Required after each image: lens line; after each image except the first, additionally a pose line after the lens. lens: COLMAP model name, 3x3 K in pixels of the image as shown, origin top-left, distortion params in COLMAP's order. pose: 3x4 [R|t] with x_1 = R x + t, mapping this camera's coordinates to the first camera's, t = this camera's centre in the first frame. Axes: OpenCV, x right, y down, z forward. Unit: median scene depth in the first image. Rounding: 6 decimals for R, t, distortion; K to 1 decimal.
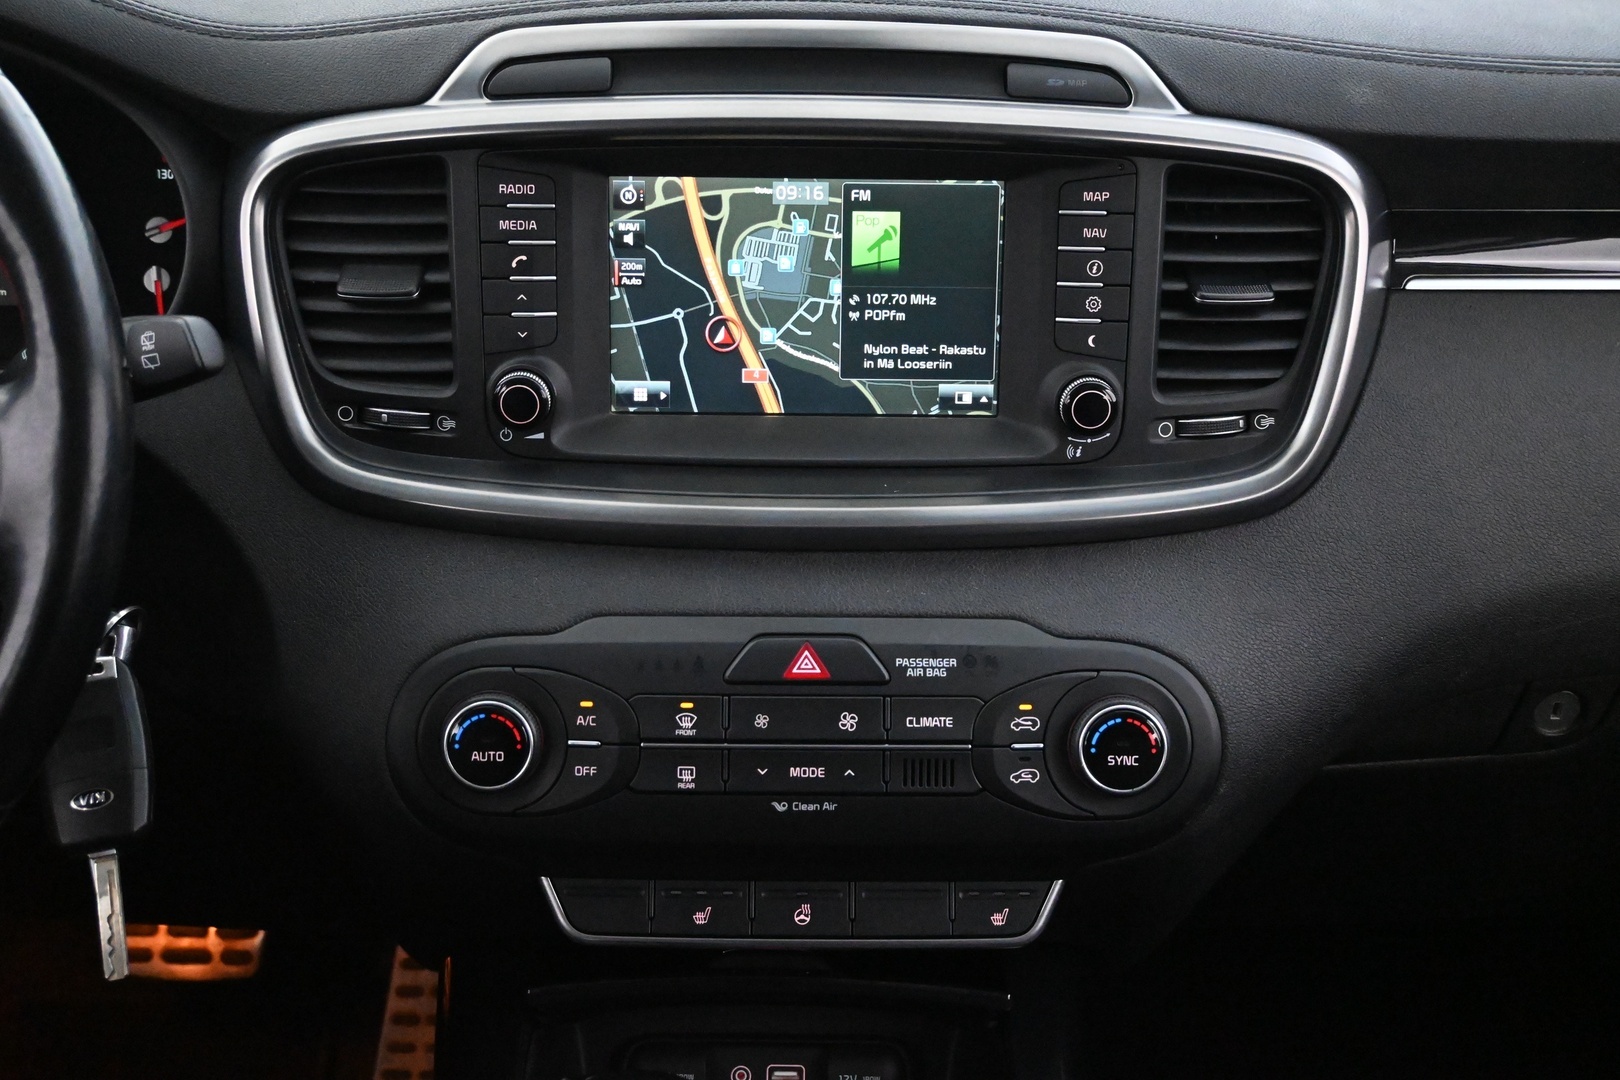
lens RADIAL K [[1916.8, 0, 802.7], [0, 1916.8, 542.6], [0, 0, 1]] dist [0.005907, 0.000000]
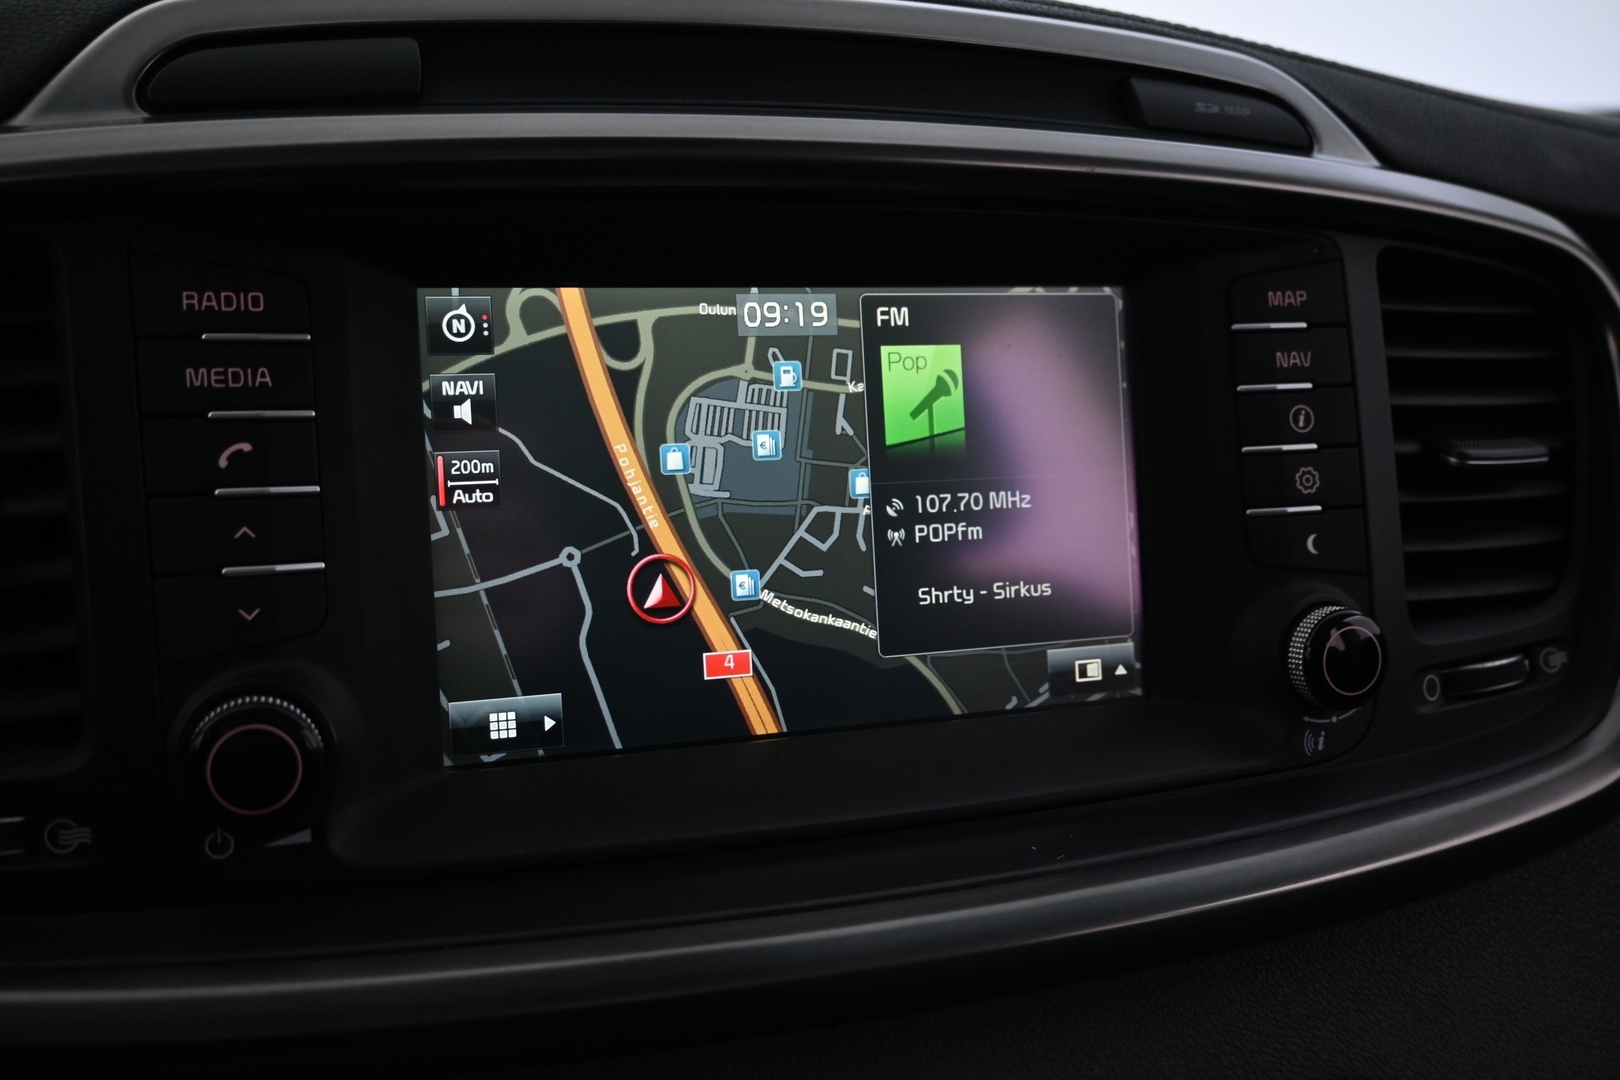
lens RADIAL K [[1443.1, 0, 807.5], [0, 1443.1, 537.9], [0, 0, 1]] dist [-0.008023, 0.002767]
pose [[0.951540, -0.067123, 0.300111, -0.122033], [0.131545, 0.970942, -0.199917, -0.041204], [-0.277972, 0.229707, 0.932720, 0.645287]]
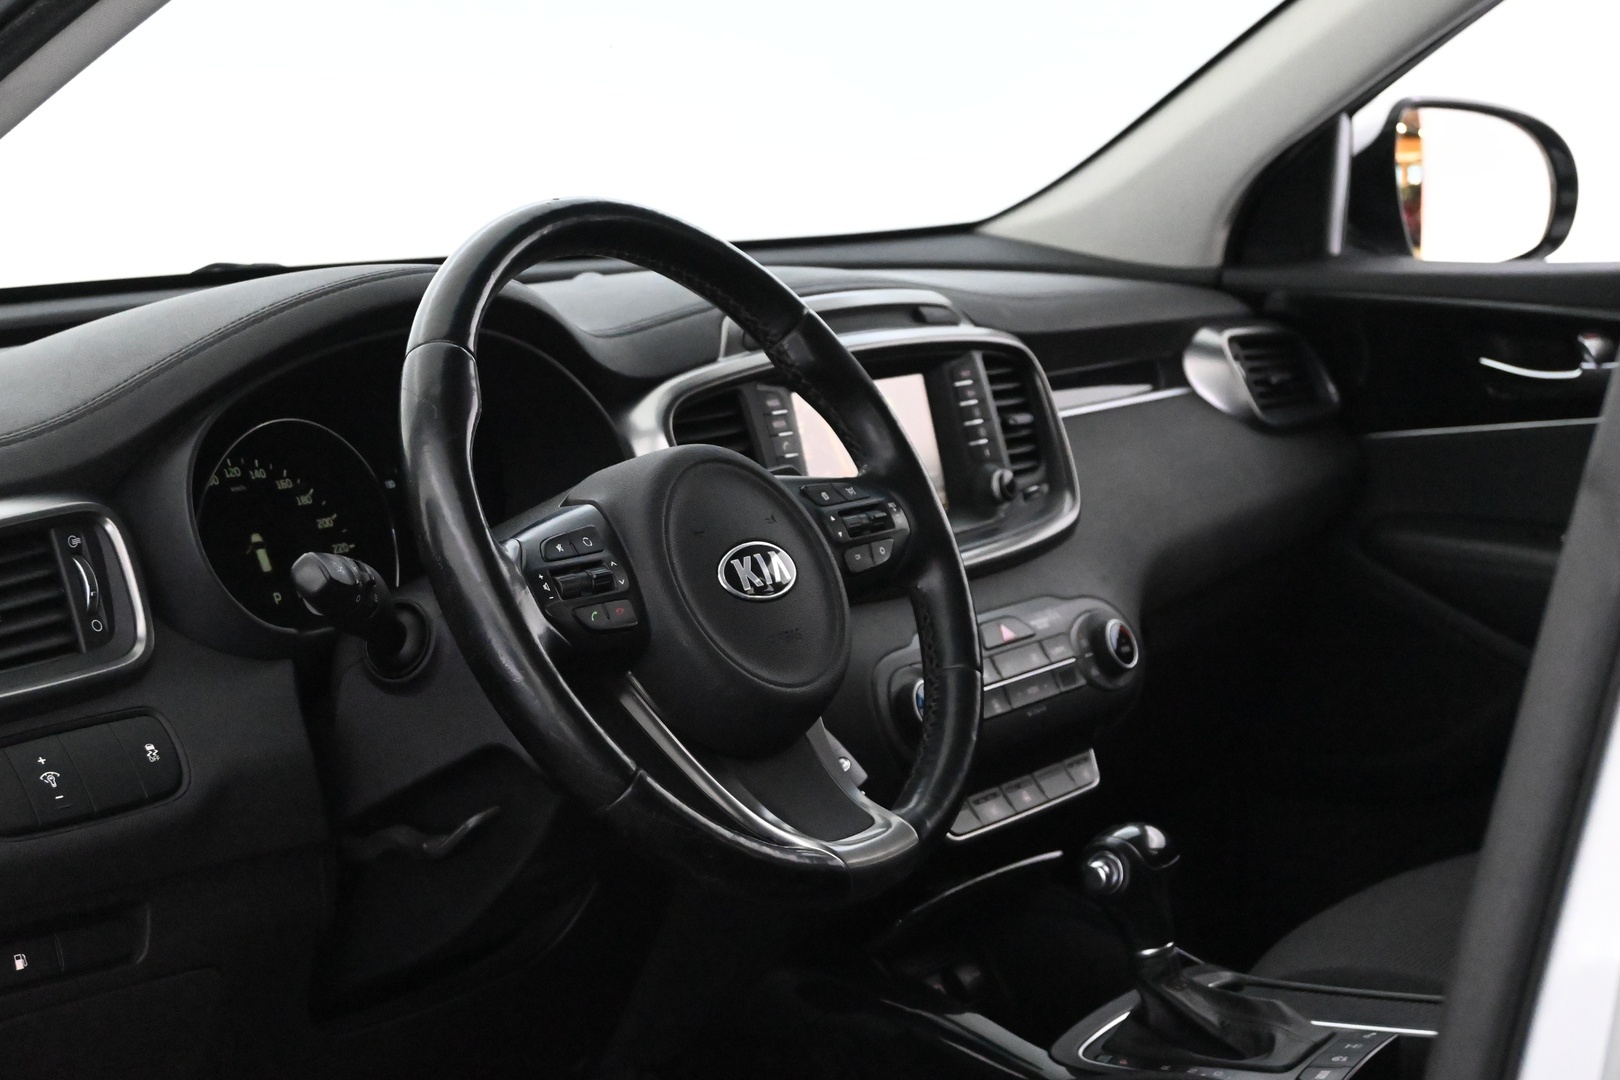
lens RADIAL K [[2787.3, 0, 810.2], [0, 2787.3, 532.4], [0, 0, 1]] dist [0.118253, 0.000000]
pose [[0.588529, -0.142966, 0.795735, -1.989166], [0.384184, 0.915468, -0.119667, 0.204888], [-0.711362, 0.376136, 0.593705, -0.367401]]
